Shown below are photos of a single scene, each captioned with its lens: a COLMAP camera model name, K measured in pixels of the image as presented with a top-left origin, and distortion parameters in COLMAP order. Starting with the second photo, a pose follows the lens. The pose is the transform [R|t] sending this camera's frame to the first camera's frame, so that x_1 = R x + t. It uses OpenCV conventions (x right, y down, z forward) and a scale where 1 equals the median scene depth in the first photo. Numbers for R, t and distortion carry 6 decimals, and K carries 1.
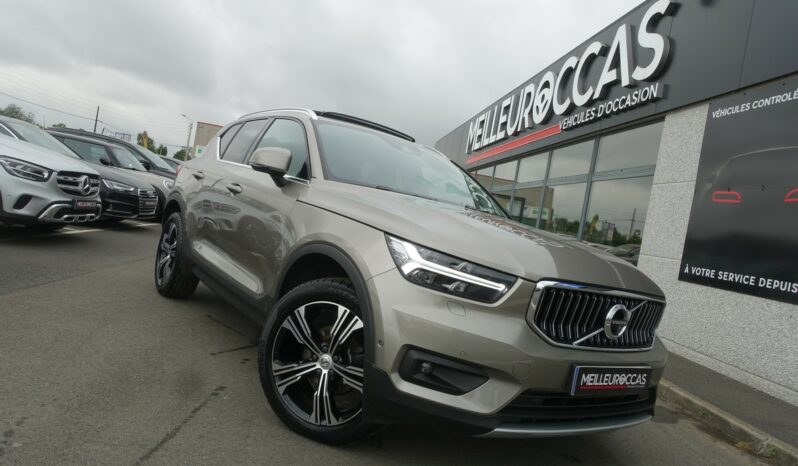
lens RADIAL K [[549.6, 0, 406.7], [0, 549.6, 232.7], [0, 0, 1]] dist [-0.001862, 0.001938]
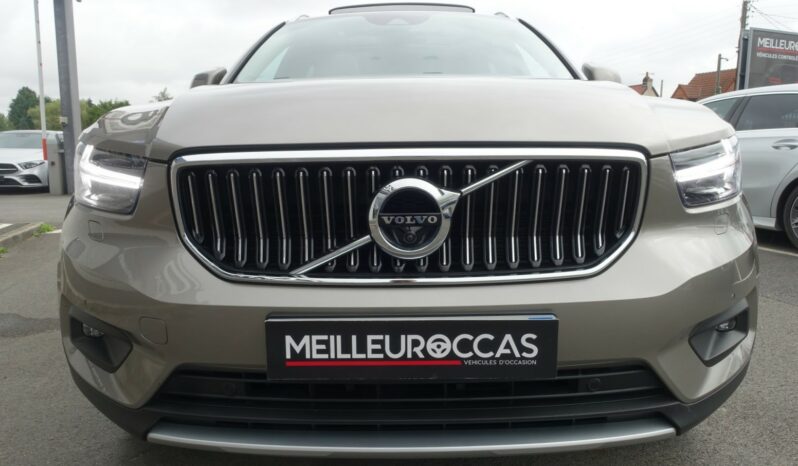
lens RADIAL K [[549.6, 0, 399.8], [0, 549.6, 232.1], [0, 0, 1]] dist [-0.001862, 0.001938]
pose [[0.792669, -0.113771, -0.598942, 0.661126], [0.161523, 0.986516, 0.026375, 0.165528], [0.587865, -0.117649, 0.800358, 0.661181]]
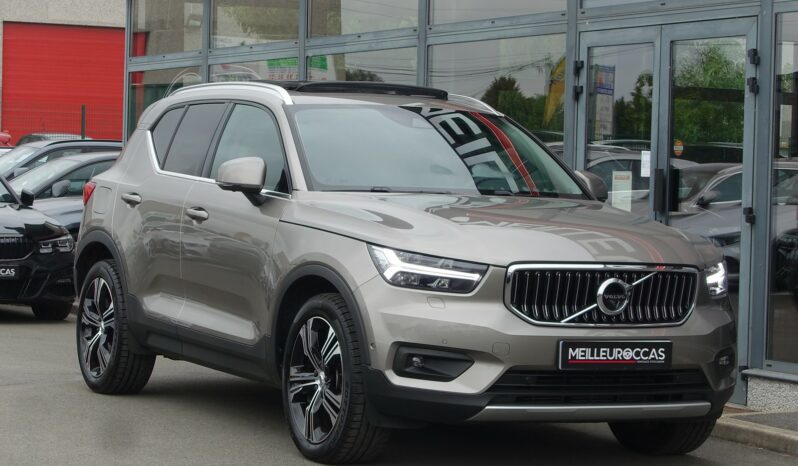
lens RADIAL K [[1911.9, 0, 393.4], [0, 1911.9, 233.1], [0, 0, 1]] dist [0.179236, 0.000000]
pose [[0.975630, -0.154911, -0.155399, 0.566549], [0.153528, 0.987922, -0.020936, 0.064479], [0.156766, -0.003433, 0.987630, -2.504885]]
